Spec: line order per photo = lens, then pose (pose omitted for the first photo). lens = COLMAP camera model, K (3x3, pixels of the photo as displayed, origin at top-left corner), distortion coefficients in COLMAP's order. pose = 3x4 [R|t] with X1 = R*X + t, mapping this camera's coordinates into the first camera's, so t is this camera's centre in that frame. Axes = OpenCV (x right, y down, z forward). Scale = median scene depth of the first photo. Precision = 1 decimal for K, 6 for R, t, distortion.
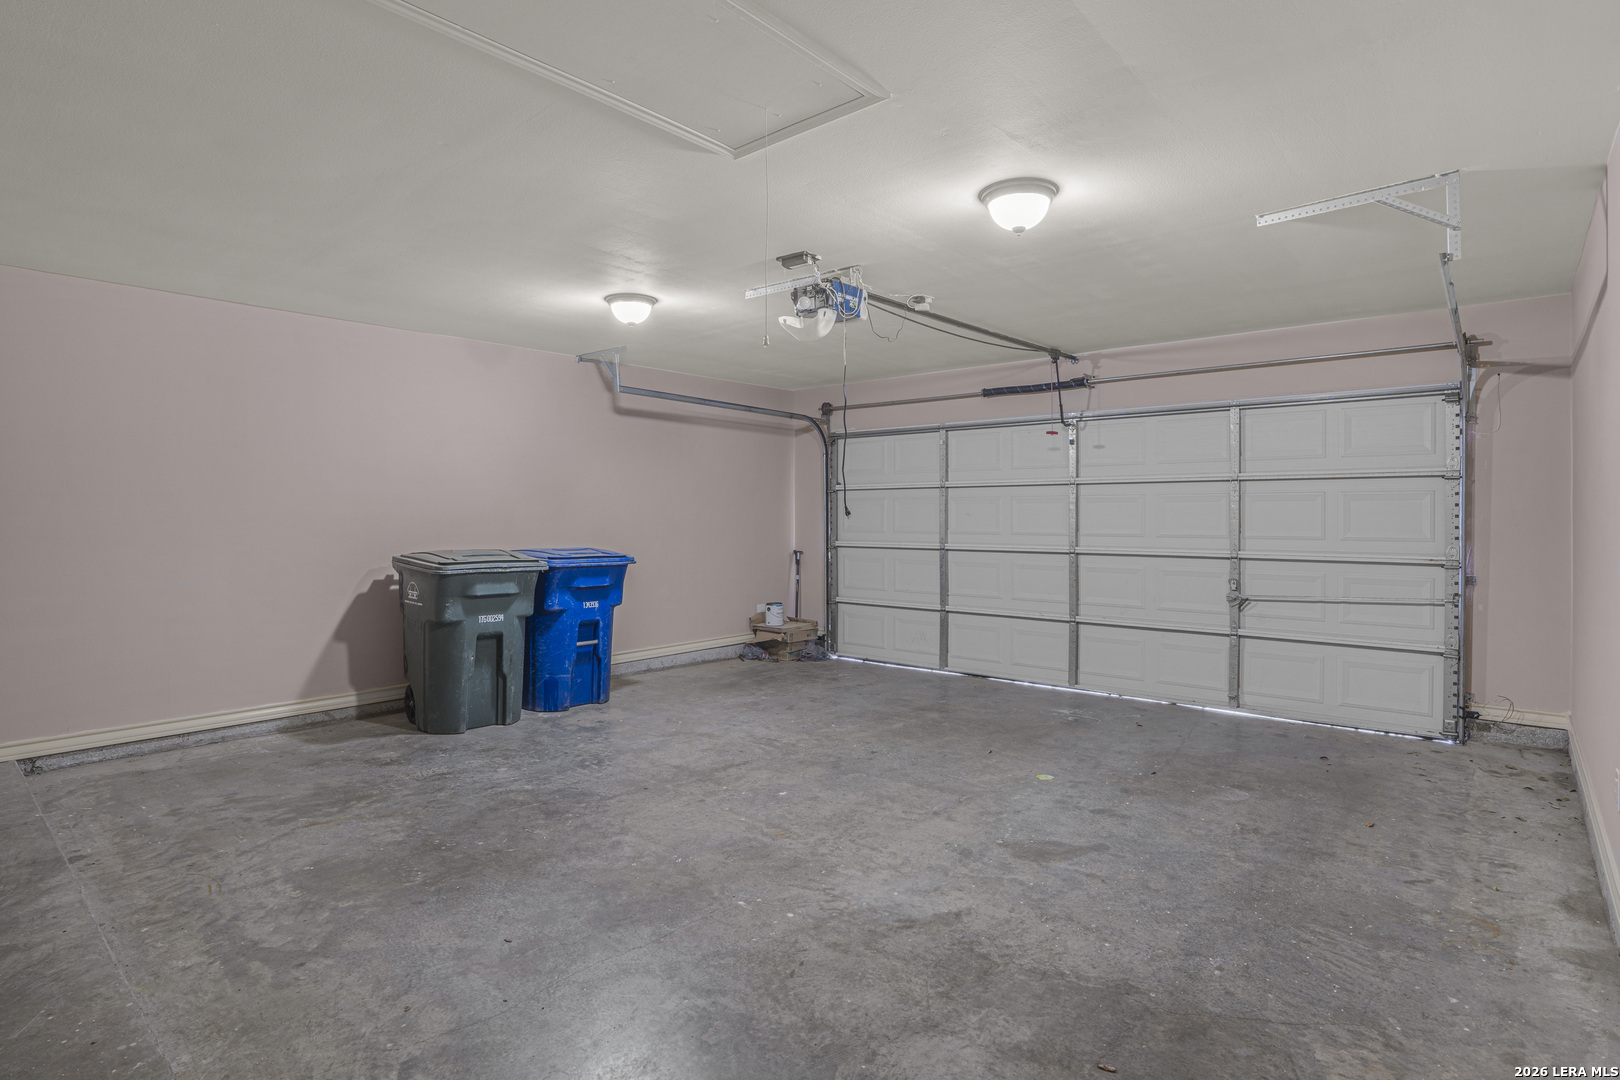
lens RADIAL K [[832.7, 0, 806.4], [0, 832.7, 536.0], [0, 0, 1]] dist [-0.053727, 0.018053]
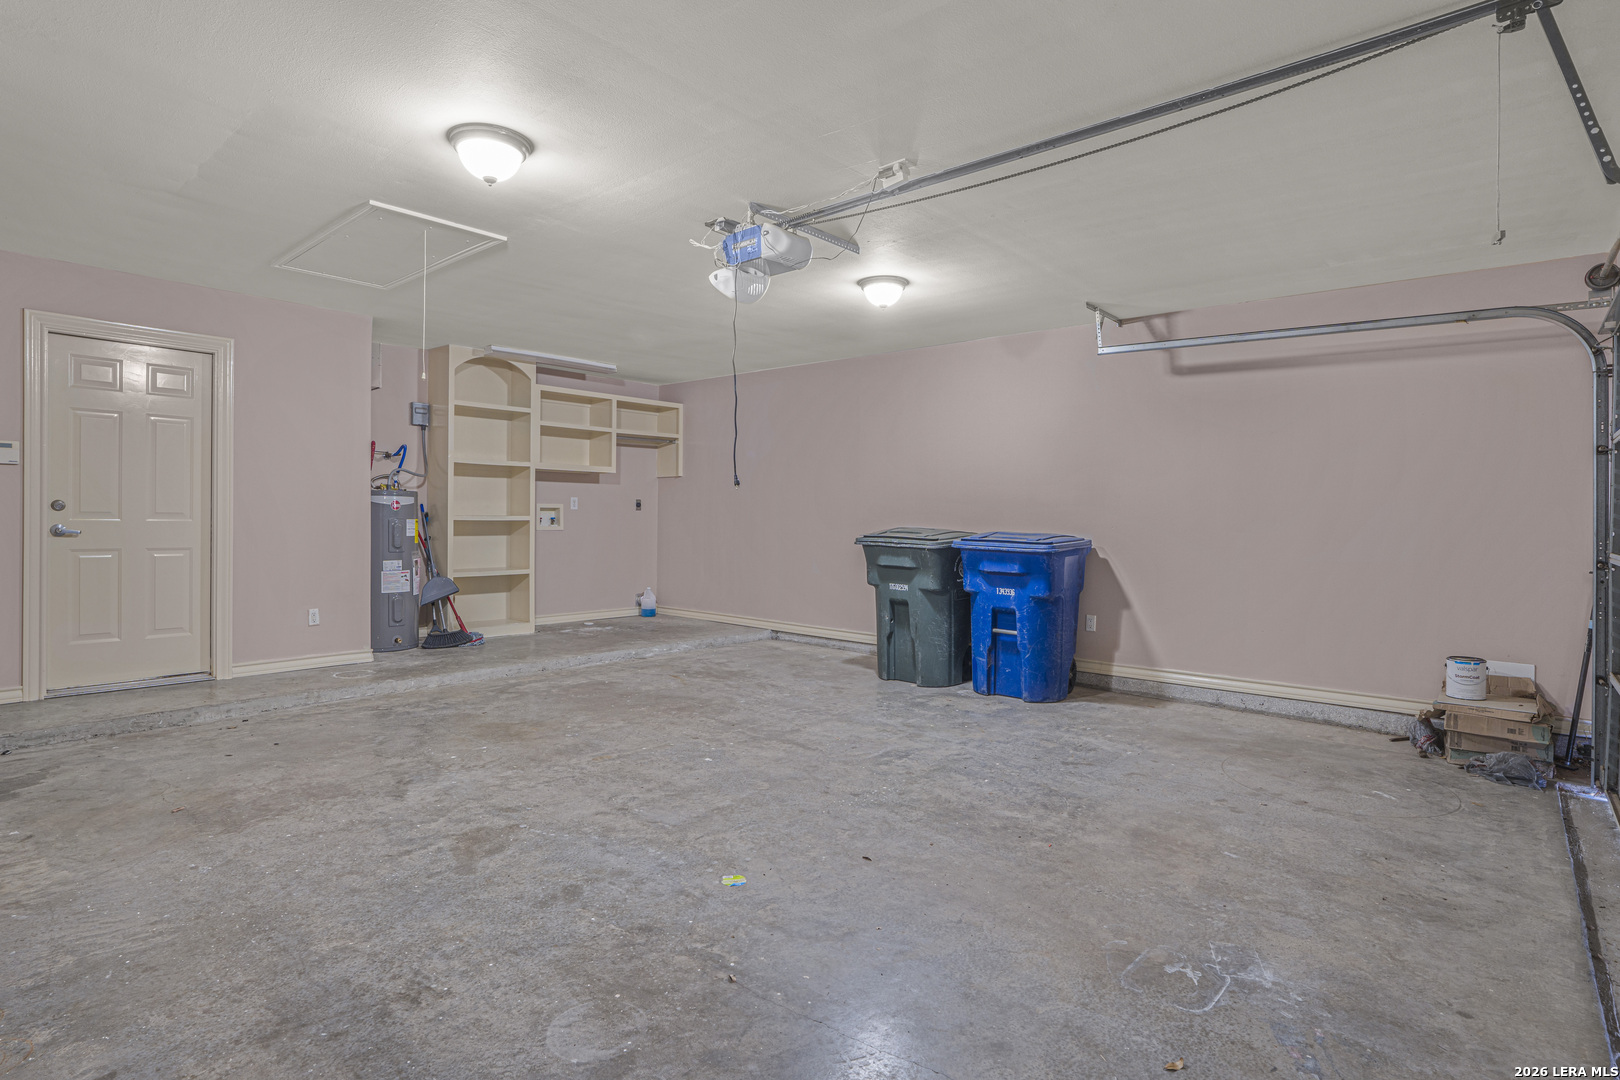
lens RADIAL K [[832.7, 0, 820.3], [0, 832.7, 530.0], [0, 0, 1]] dist [-0.053727, 0.018053]
pose [[0.003345, 0.017484, -0.999842, 1.022253], [-0.037053, 0.999163, 0.017348, 0.005735], [0.999308, 0.036989, 0.003990, 1.161815]]
